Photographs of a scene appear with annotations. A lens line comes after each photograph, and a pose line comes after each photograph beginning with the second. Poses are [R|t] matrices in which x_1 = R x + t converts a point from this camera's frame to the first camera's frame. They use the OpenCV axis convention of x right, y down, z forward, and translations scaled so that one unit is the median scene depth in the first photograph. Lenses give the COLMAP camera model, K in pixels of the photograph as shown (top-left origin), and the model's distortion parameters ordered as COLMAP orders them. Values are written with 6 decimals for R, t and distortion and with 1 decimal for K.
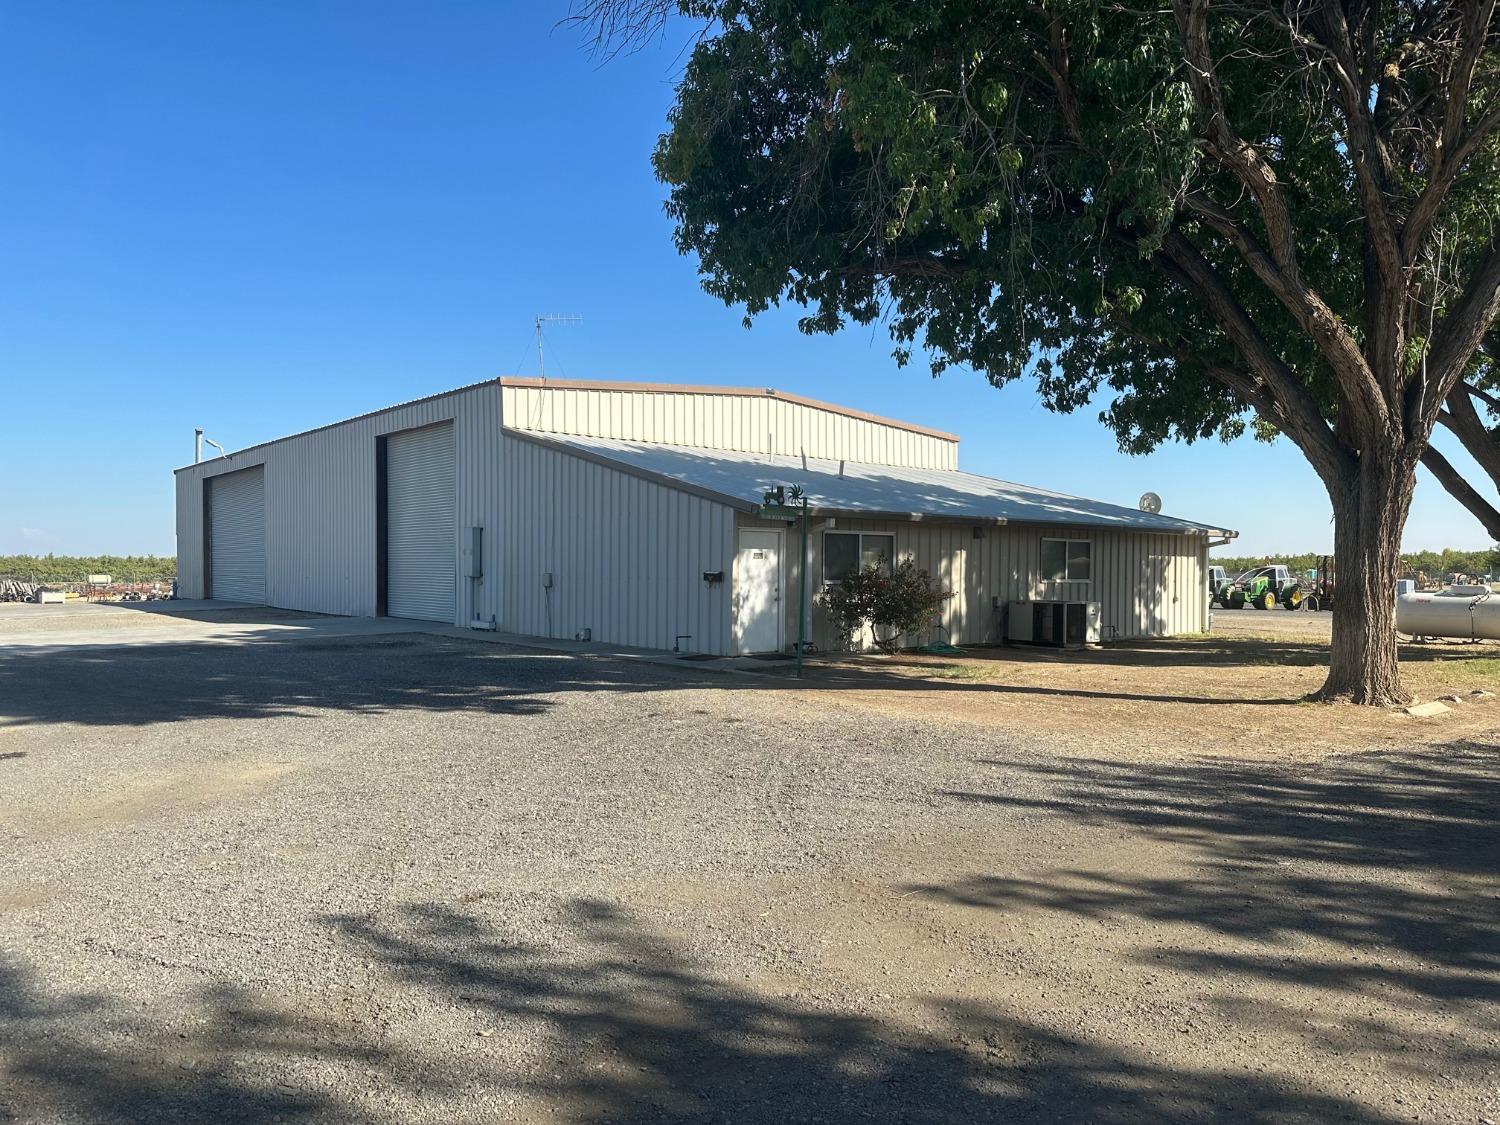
lens RADIAL K [[1057.8, 0, 750.0], [0, 1057.8, 562.5], [0, 0, 1]] dist [0.054302, -0.001130]
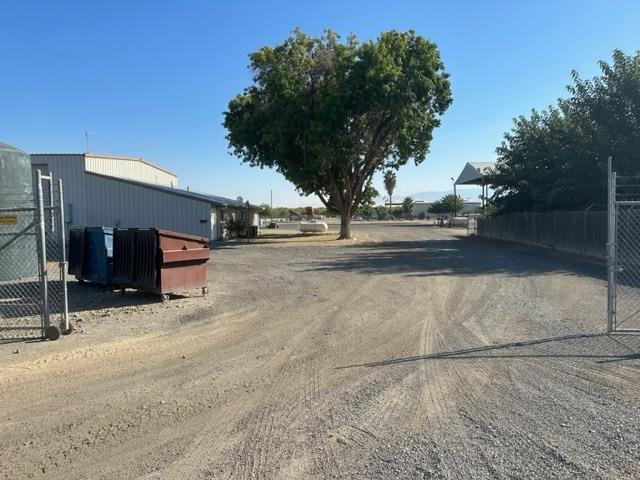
lens RADIAL K [[451.3, 0, 320.0], [0, 451.3, 240.0], [0, 0, 1]] dist [0.054302, -0.001130]
pose [[0.693173, -0.044786, 0.719379, -0.703120], [-0.002420, 0.997917, 0.064459, -0.018894], [-0.720768, -0.046422, 0.691621, -0.358165]]
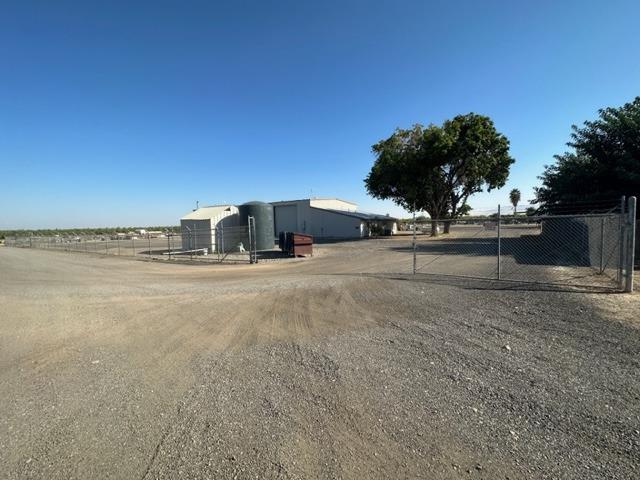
lens RADIAL K [[255.7, 0, 320.0], [0, 255.7, 240.0], [0, 0, 1]] dist [-0.000883, -0.000061]
pose [[0.958810, -0.045235, 0.280424, -0.638807], [0.027022, 0.997287, 0.068477, -0.024303], [-0.282760, -0.058079, 0.957431, -0.582921]]
